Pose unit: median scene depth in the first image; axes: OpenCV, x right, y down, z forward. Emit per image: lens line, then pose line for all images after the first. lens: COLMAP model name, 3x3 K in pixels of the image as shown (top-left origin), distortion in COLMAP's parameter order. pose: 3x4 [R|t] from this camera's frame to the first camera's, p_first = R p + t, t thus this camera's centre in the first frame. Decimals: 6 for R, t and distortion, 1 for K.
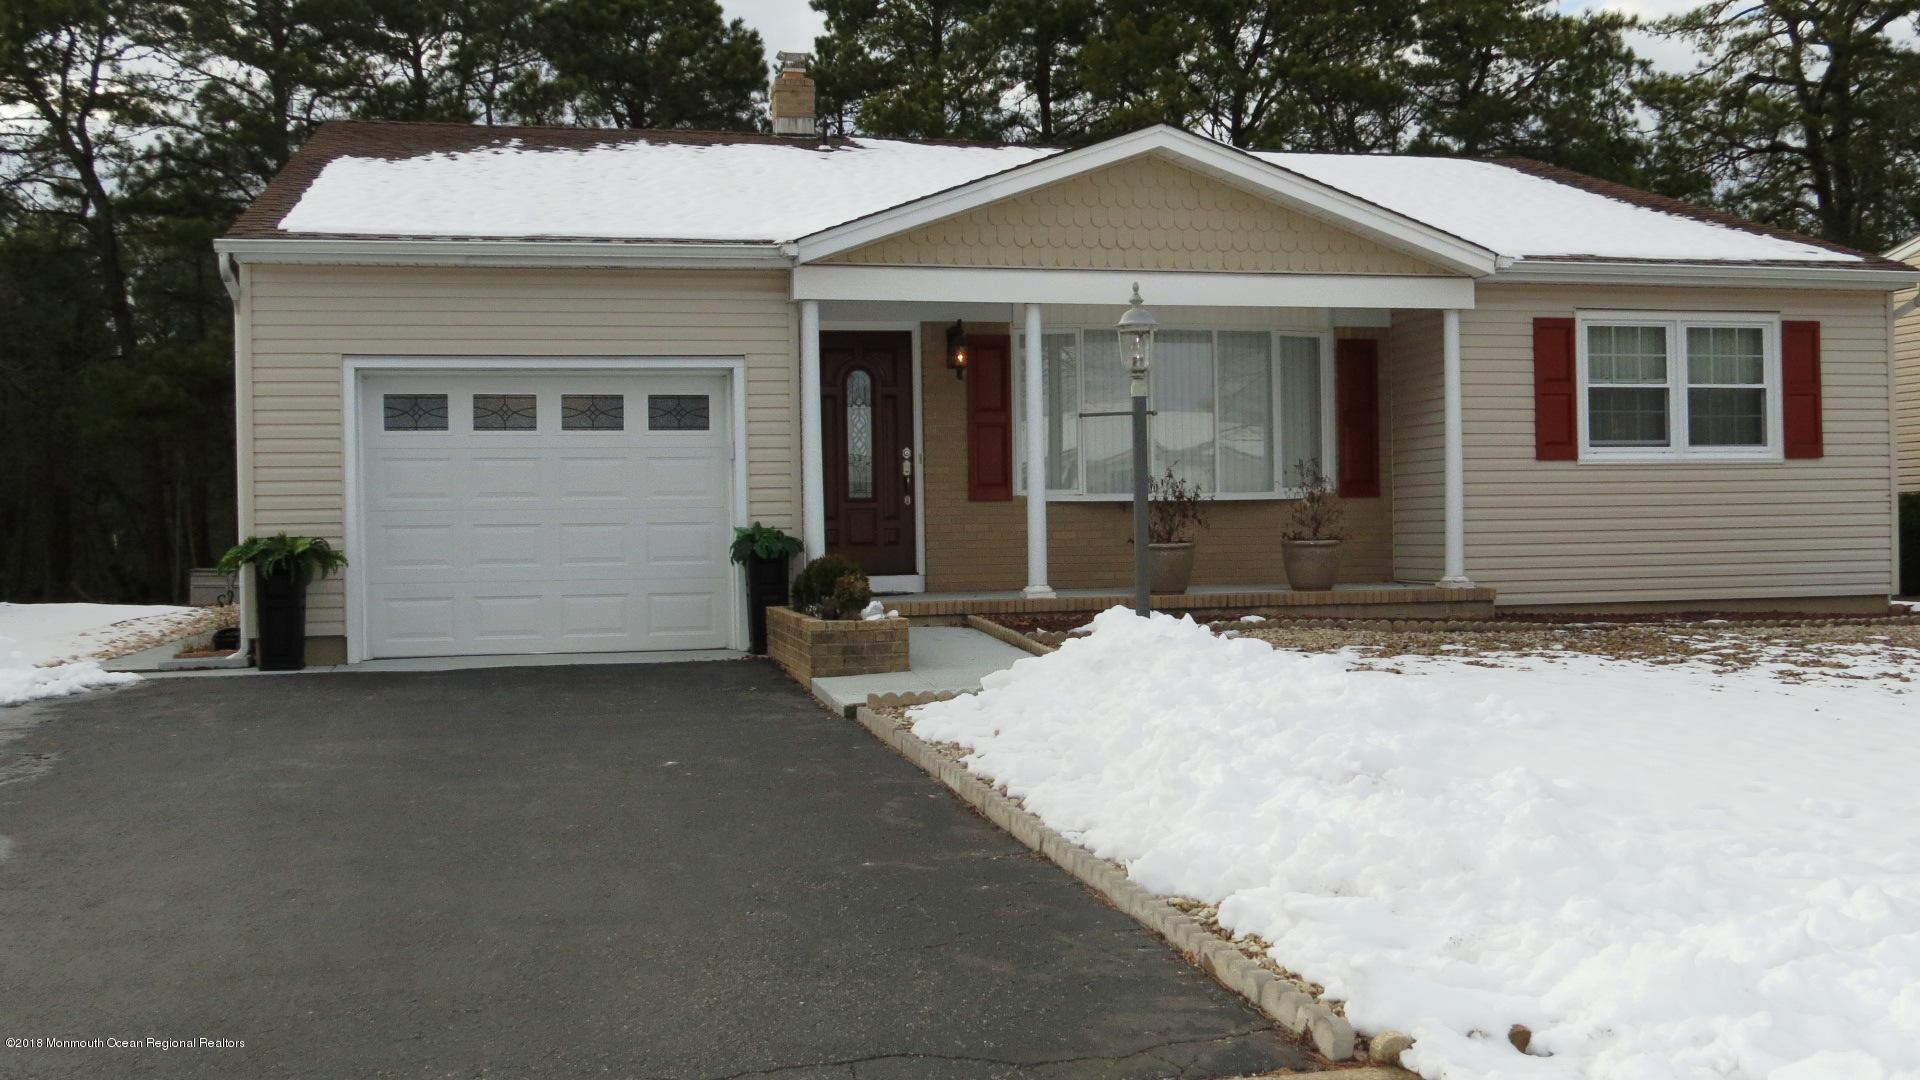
lens RADIAL K [[2079.6, 0, 960.2], [0, 2079.6, 540.4], [0, 0, 1]] dist [-0.048258, 0.000000]
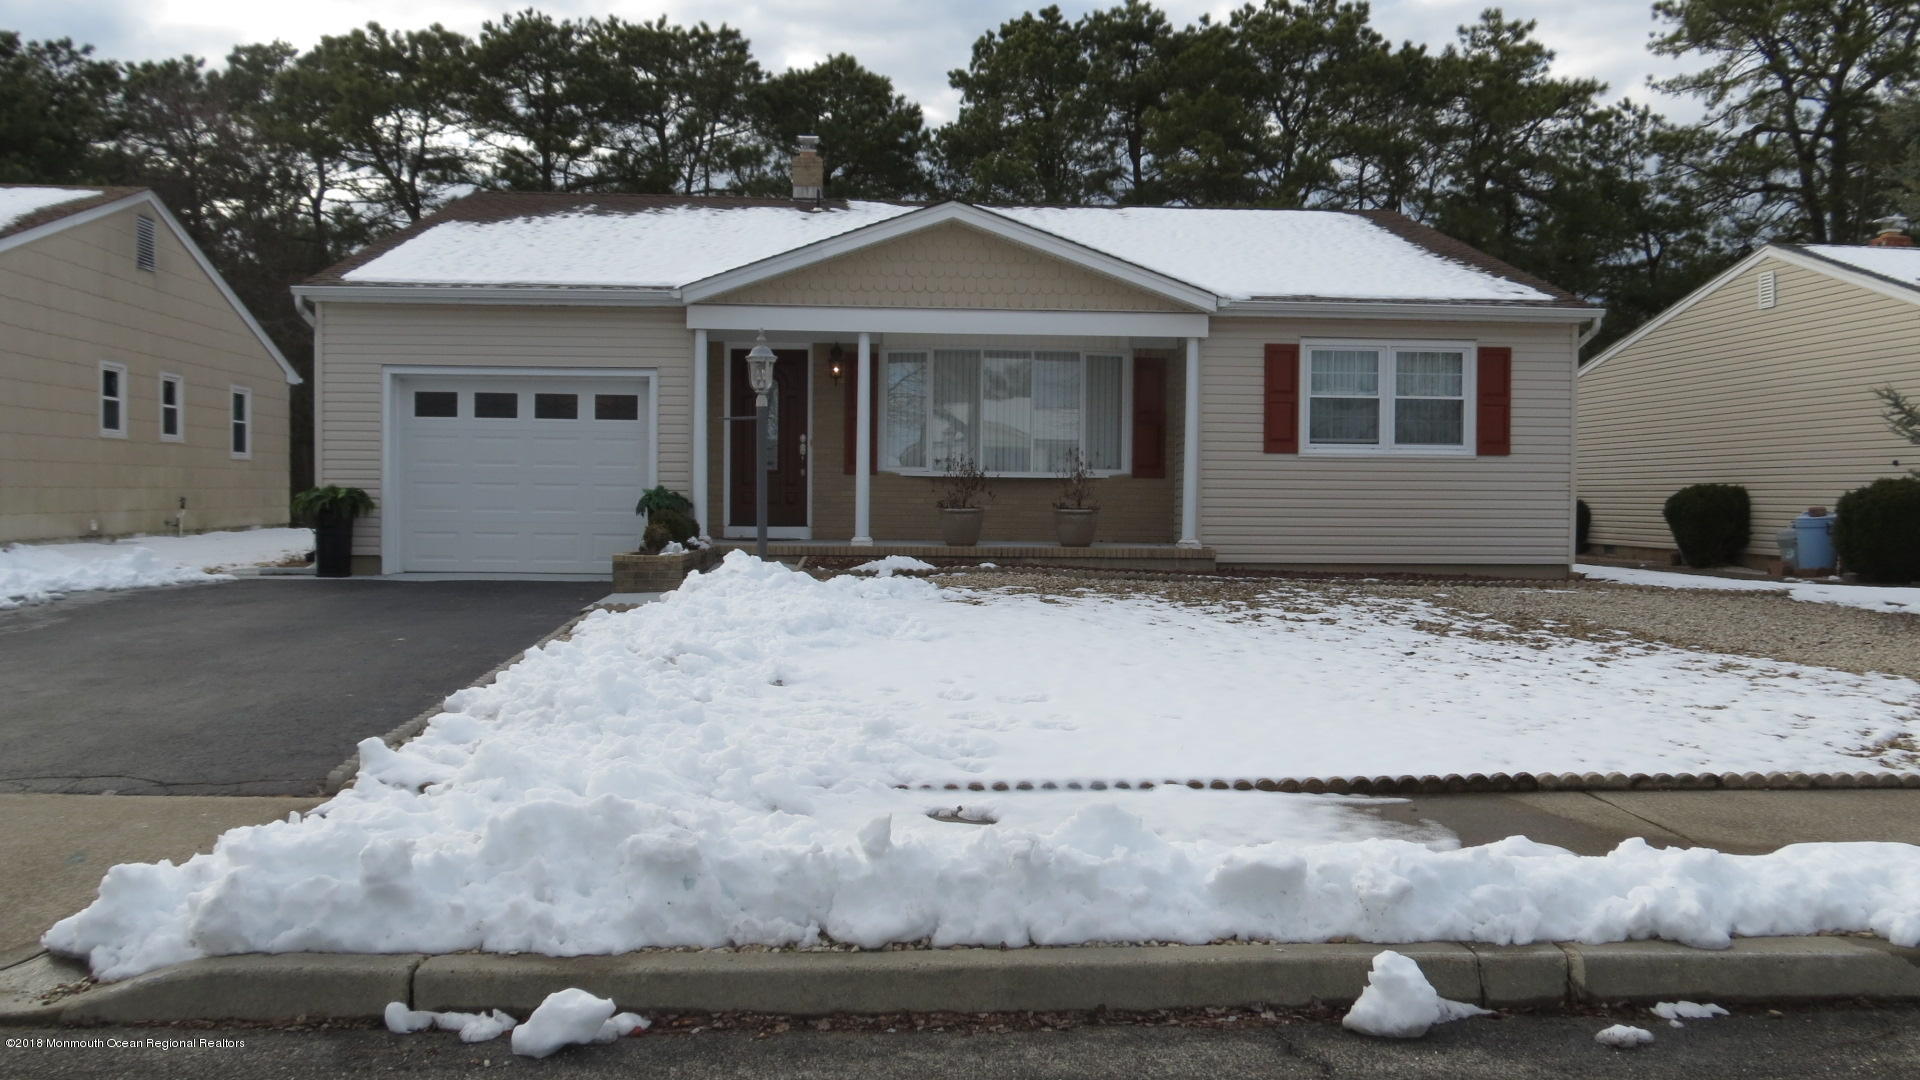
lens RADIAL K [[1713.7, 0, 956.7], [0, 1713.7, 547.5], [0, 0, 1]] dist [-0.017604, -0.034114]
pose [[0.981083, 0.031599, -0.190989, 0.296054], [-0.026320, 0.999200, 0.030117, -0.006464], [0.191788, -0.024521, 0.981130, -0.100518]]
